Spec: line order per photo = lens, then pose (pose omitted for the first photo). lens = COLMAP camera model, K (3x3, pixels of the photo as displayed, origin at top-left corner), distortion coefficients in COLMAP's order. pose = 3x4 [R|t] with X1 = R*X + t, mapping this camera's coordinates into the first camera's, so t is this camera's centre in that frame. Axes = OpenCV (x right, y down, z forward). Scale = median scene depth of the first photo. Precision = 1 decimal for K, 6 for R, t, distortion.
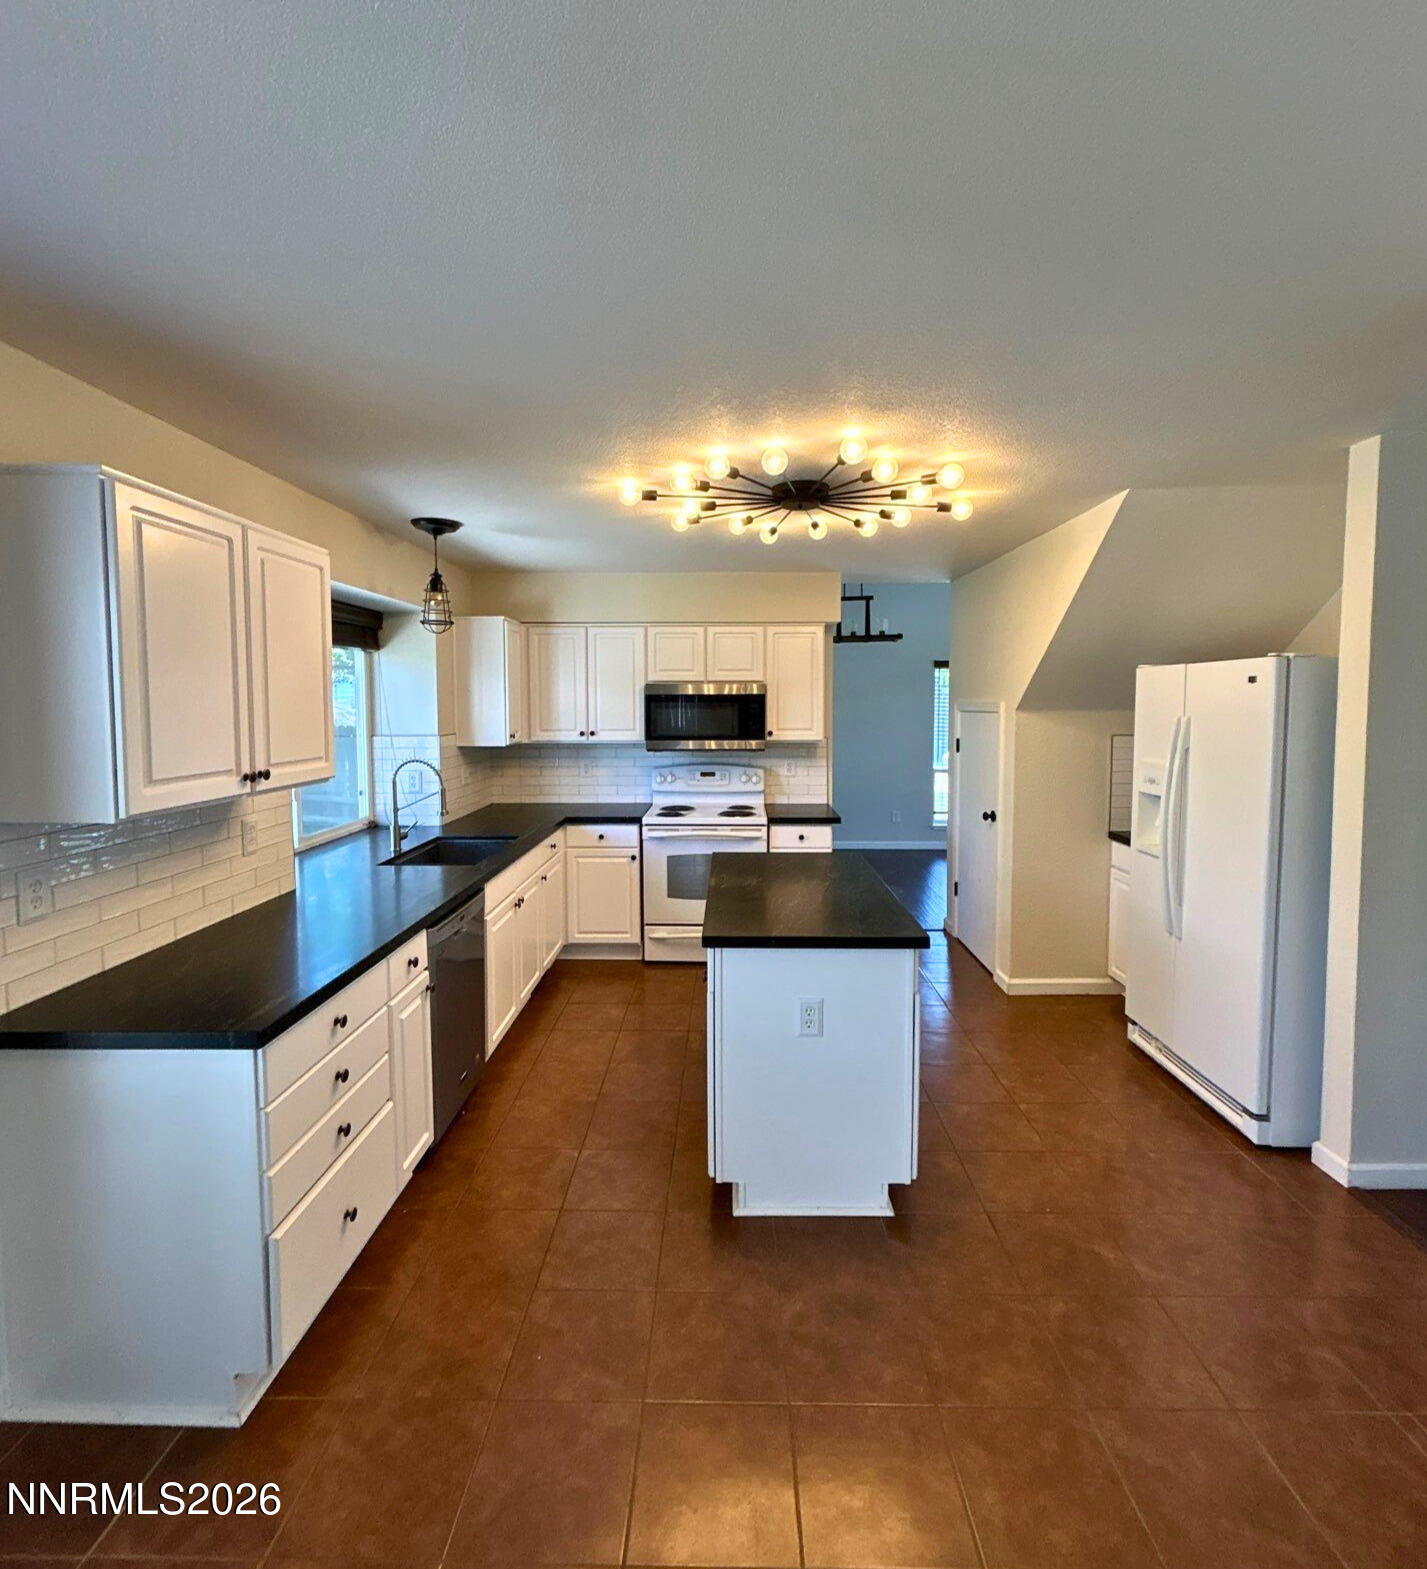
lens RADIAL K [[766.0, 0, 714.3], [0, 766.0, 747.1], [0, 0, 1]] dist [0.003731, -0.000452]
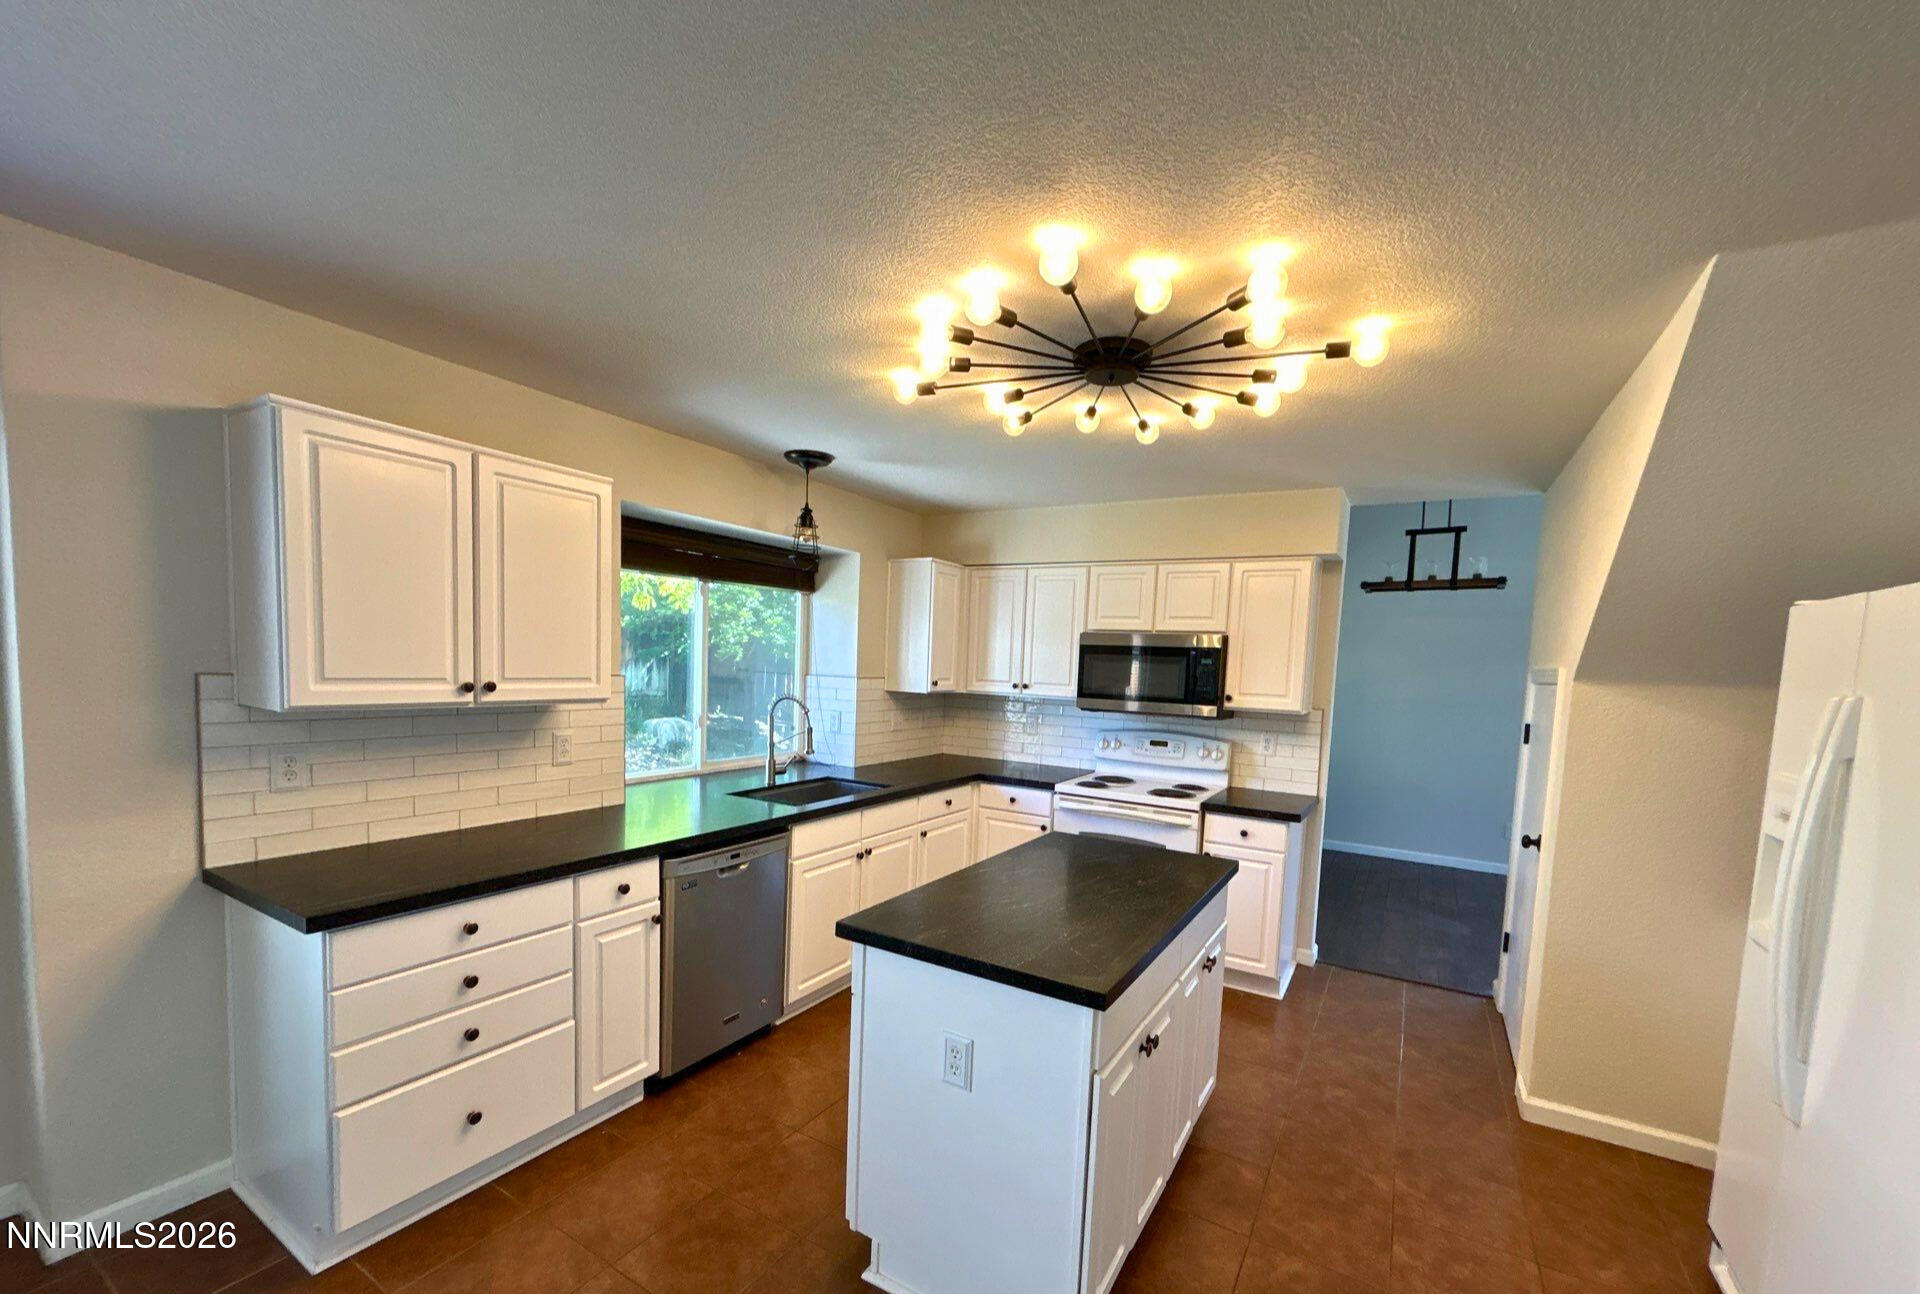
lens RADIAL K [[768.0, 0, 959.7], [0, 768.0, 721.2], [0, 0, 1]] dist [0.000268, -0.000008]
pose [[0.867575, 0.076470, -0.491392, 0.233713], [-0.071565, 0.997020, 0.028805, 0.002869], [0.492130, 0.010176, 0.870462, 0.179132]]
